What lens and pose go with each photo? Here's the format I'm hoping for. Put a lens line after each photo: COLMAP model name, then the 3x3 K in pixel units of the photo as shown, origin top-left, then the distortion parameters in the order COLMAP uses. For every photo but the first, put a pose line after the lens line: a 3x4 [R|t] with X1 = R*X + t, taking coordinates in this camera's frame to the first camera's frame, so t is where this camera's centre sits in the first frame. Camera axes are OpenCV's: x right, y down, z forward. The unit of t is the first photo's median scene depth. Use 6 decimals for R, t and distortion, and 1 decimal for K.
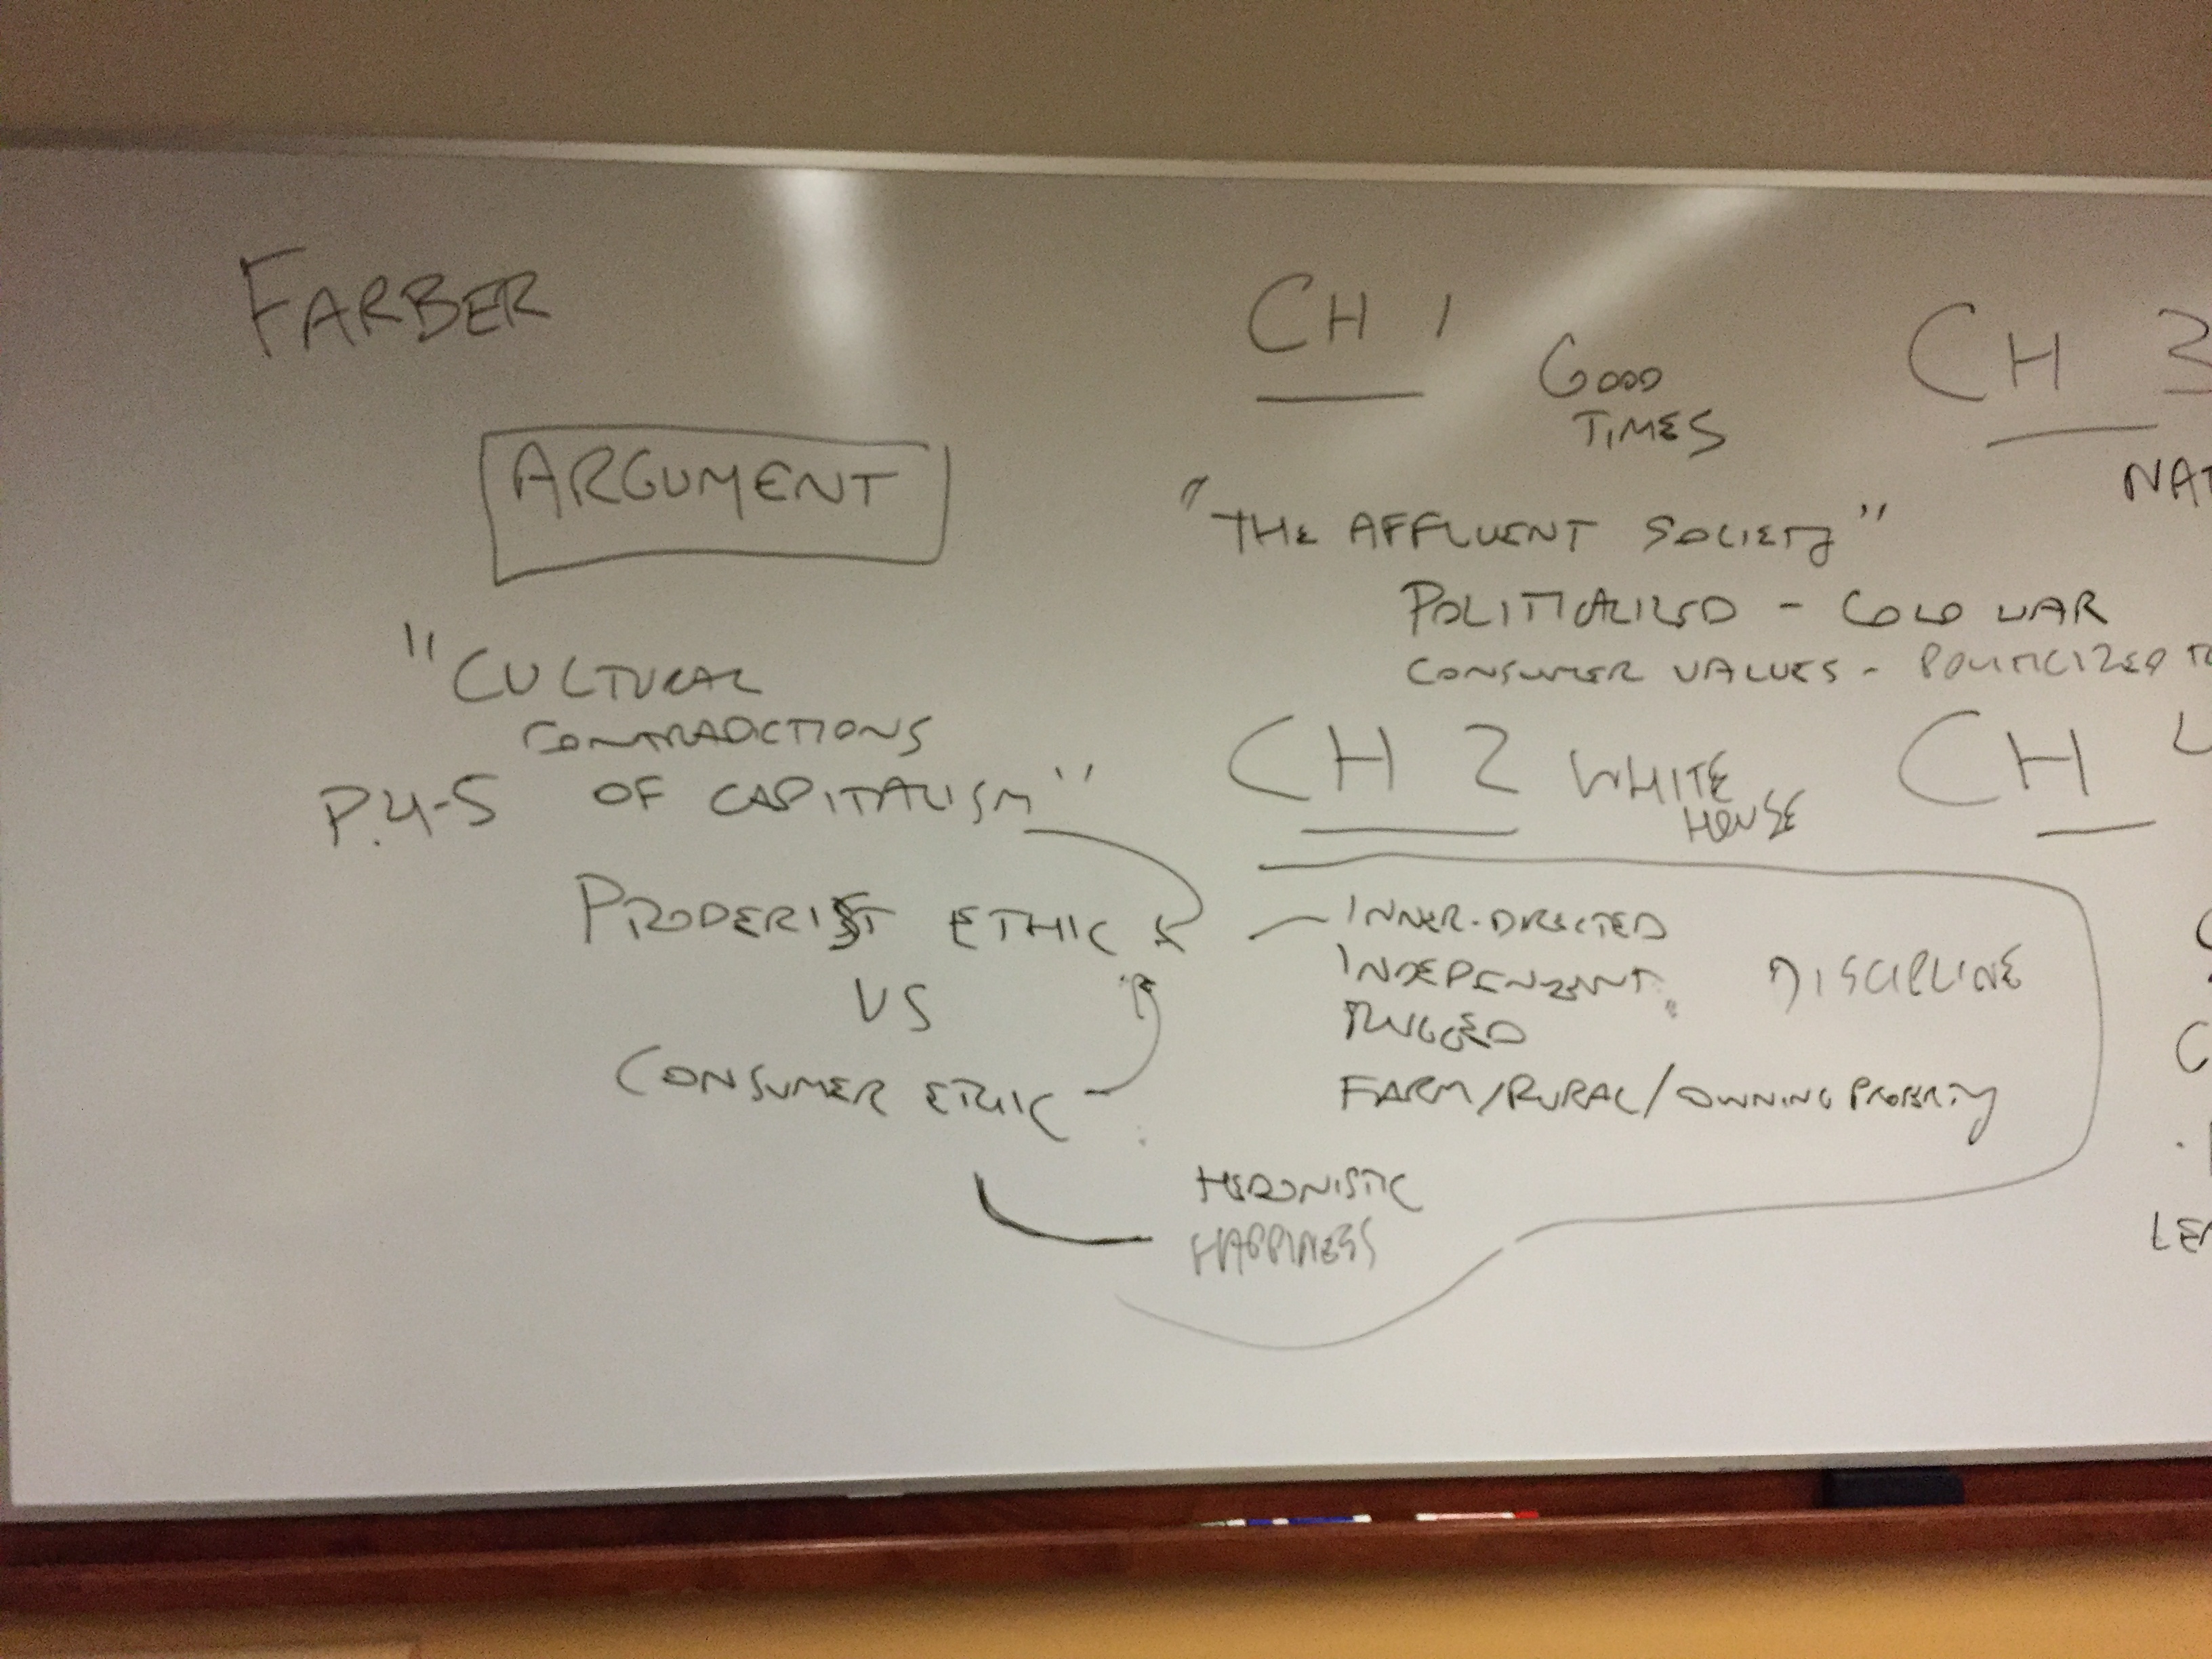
lens RADIAL K [[1995.2, 0, 1093.0], [0, 1995.2, 812.9], [0, 0, 1]] dist [0.084915, -0.118611]
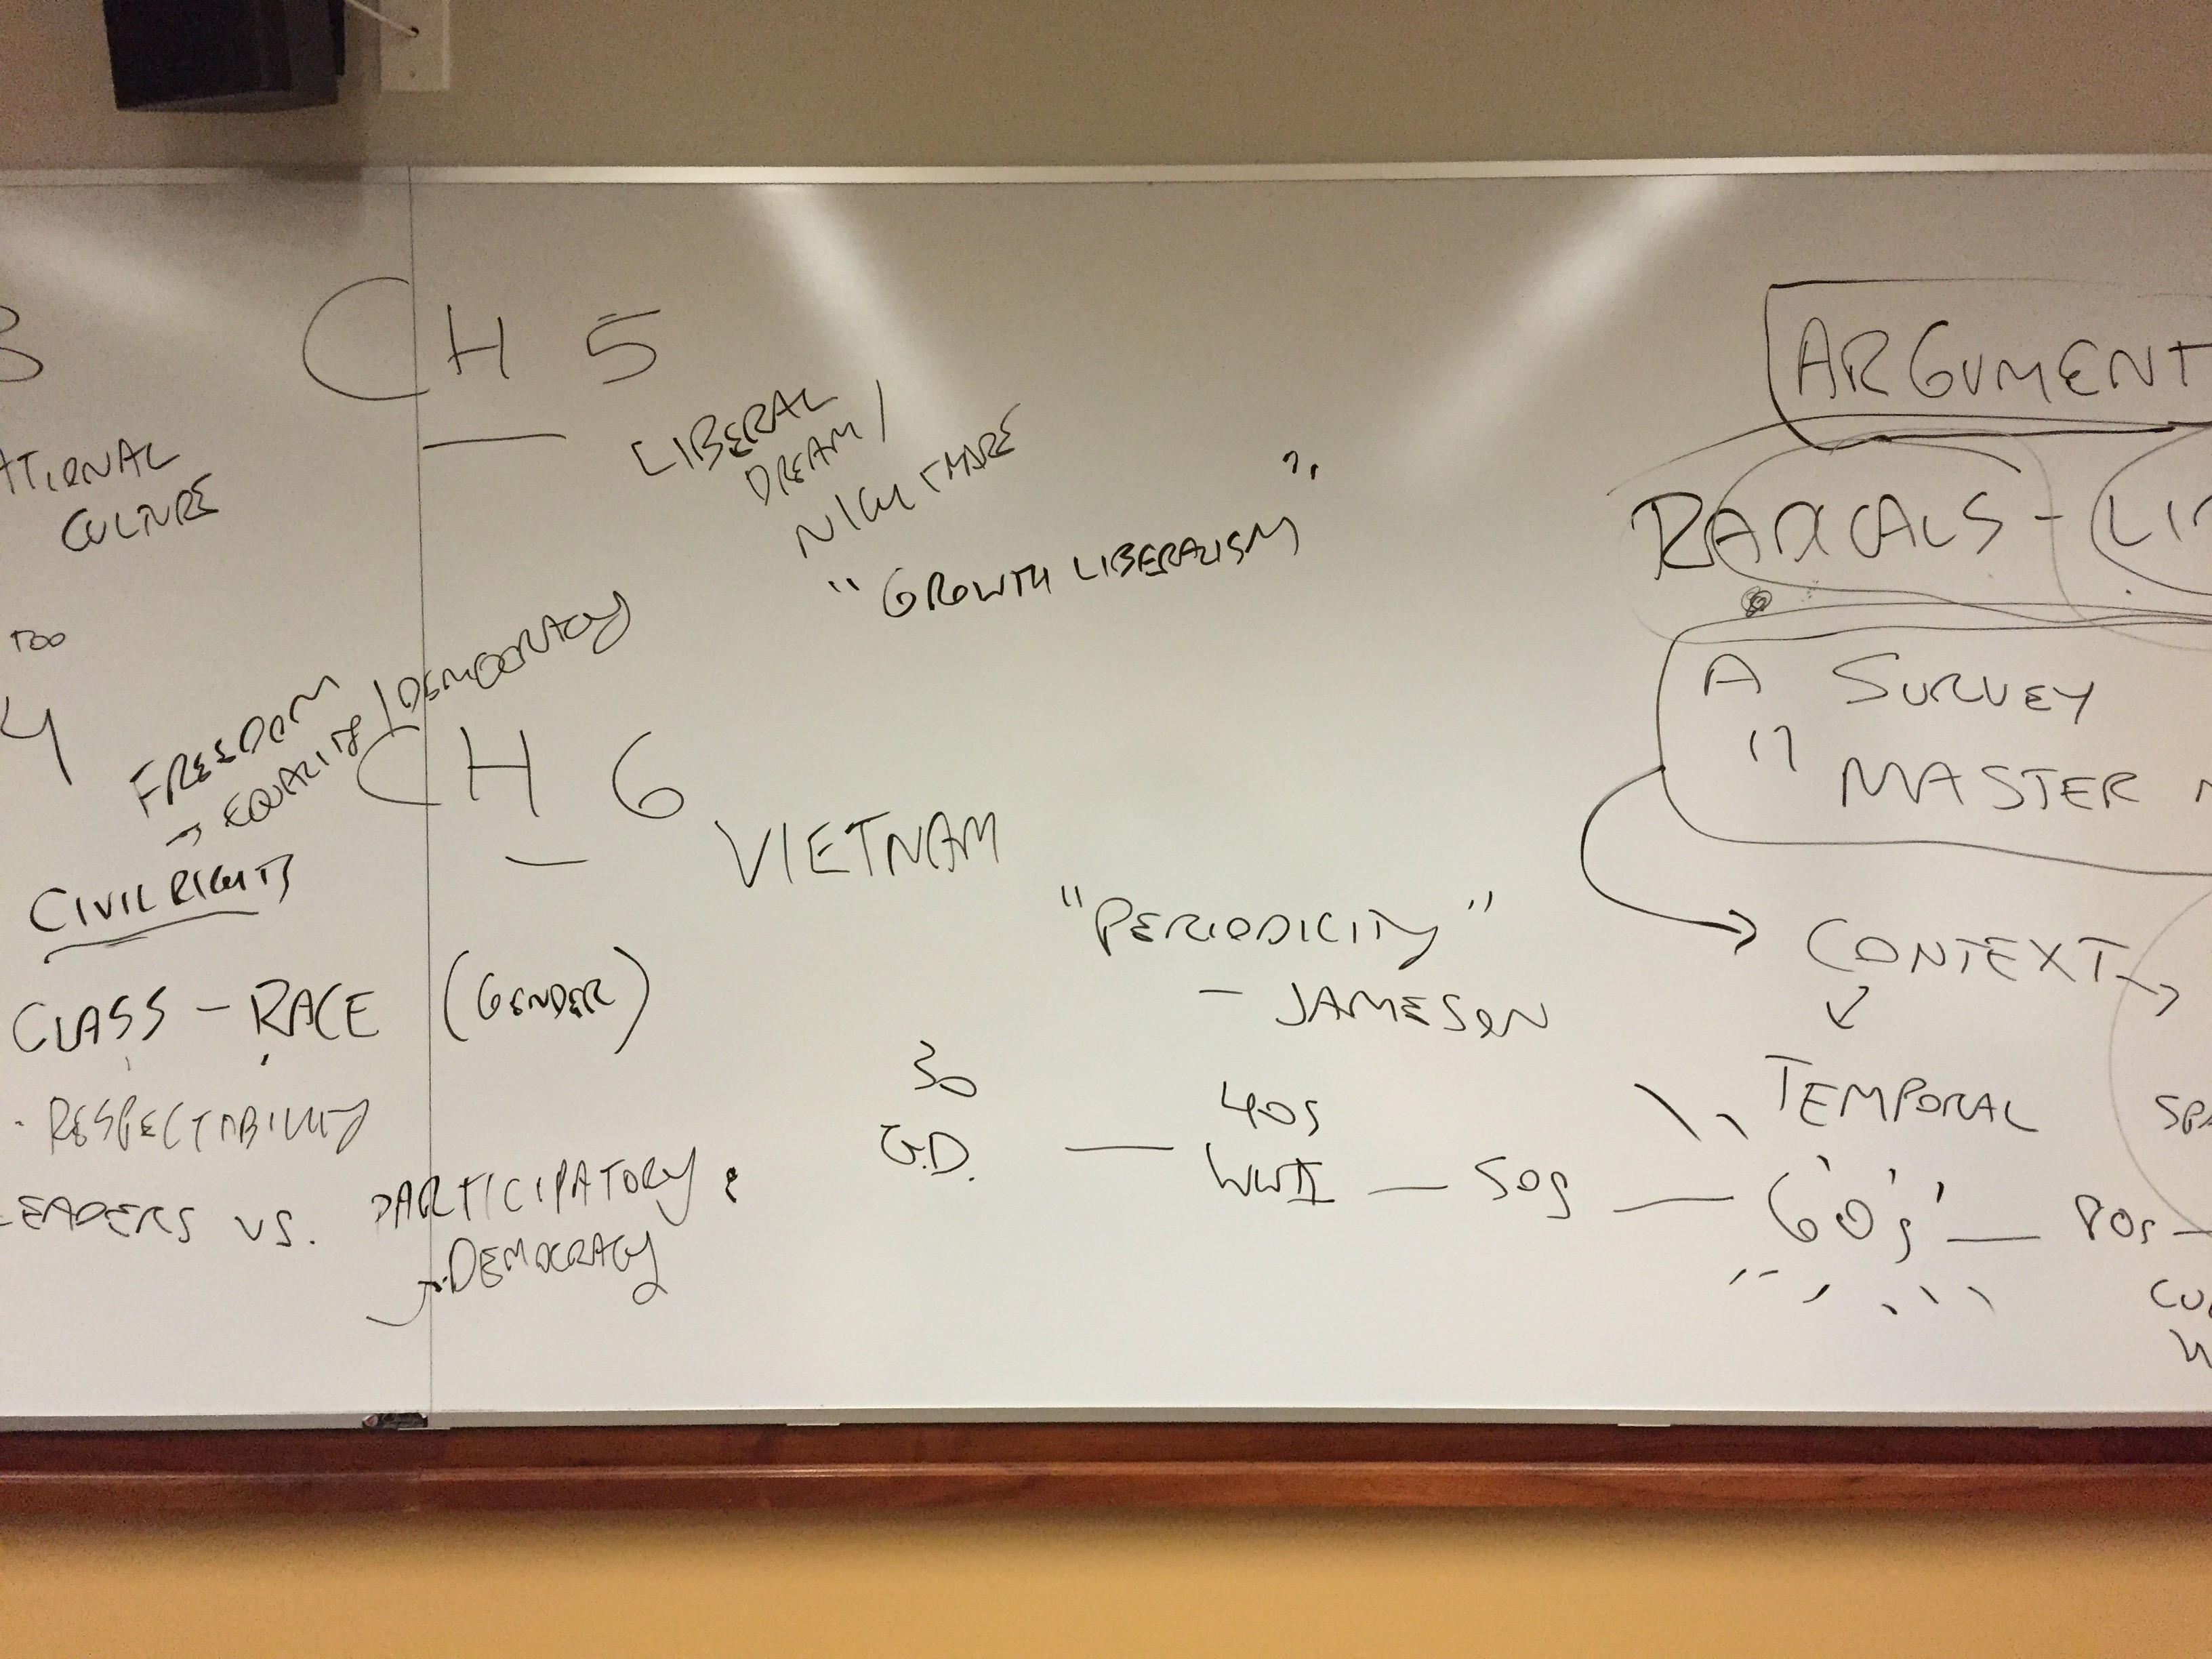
lens RADIAL K [[1874.4, 0, 1090.0], [0, 1874.4, 801.9], [0, 0, 1]] dist [0.084740, -0.103190]
pose [[0.995526, -0.000573, -0.094485, 1.191060], [0.001397, 0.999962, 0.008654, -0.004967], [0.094477, -0.008747, 0.995489, 0.102963]]
